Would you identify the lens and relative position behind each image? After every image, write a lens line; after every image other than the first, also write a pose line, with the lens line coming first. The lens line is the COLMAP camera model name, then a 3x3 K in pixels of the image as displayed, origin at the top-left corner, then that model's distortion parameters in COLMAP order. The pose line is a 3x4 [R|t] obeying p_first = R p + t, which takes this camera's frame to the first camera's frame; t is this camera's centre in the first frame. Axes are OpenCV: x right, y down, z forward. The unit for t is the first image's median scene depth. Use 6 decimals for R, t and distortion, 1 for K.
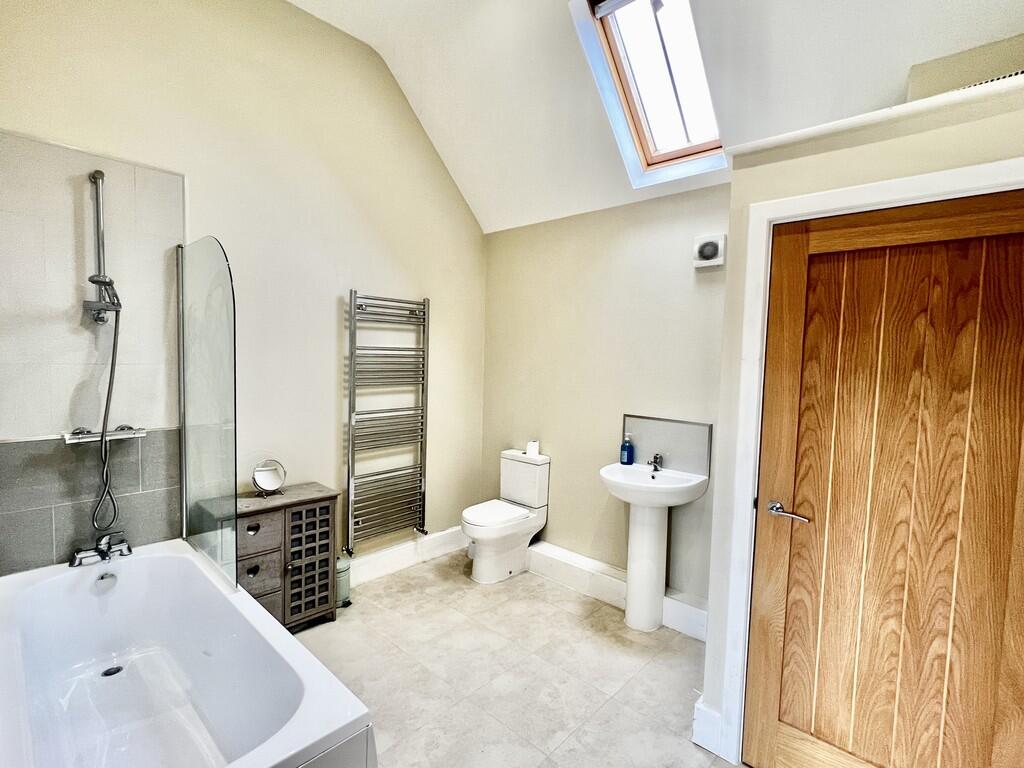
lens RADIAL K [[487.4, 0, 512.0], [0, 487.4, 384.0], [0, 0, 1]] dist [-0.003864, -0.000523]
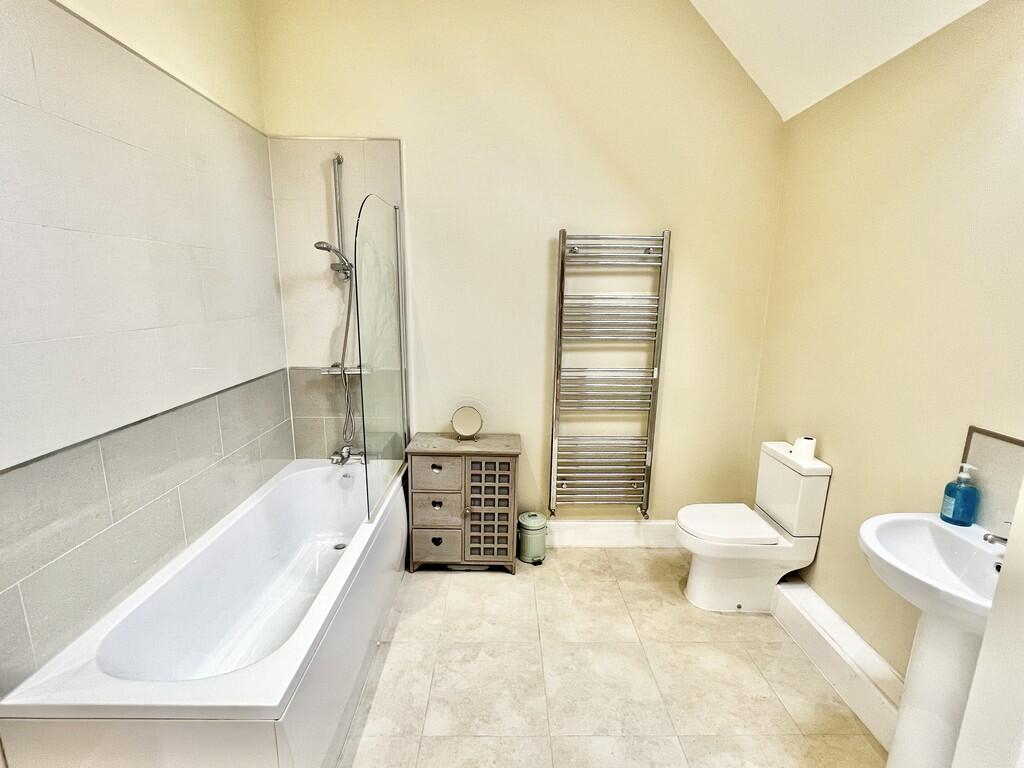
lens RADIAL K [[470.1, 0, 512.0], [0, 470.1, 384.0], [0, 0, 1]] dist [-0.004836, -0.000324]
pose [[0.686732, 0.125785, -0.715945, 0.250913], [-0.035802, 0.989572, 0.139518, -0.033228], [0.726028, -0.070180, 0.684074, 0.330327]]
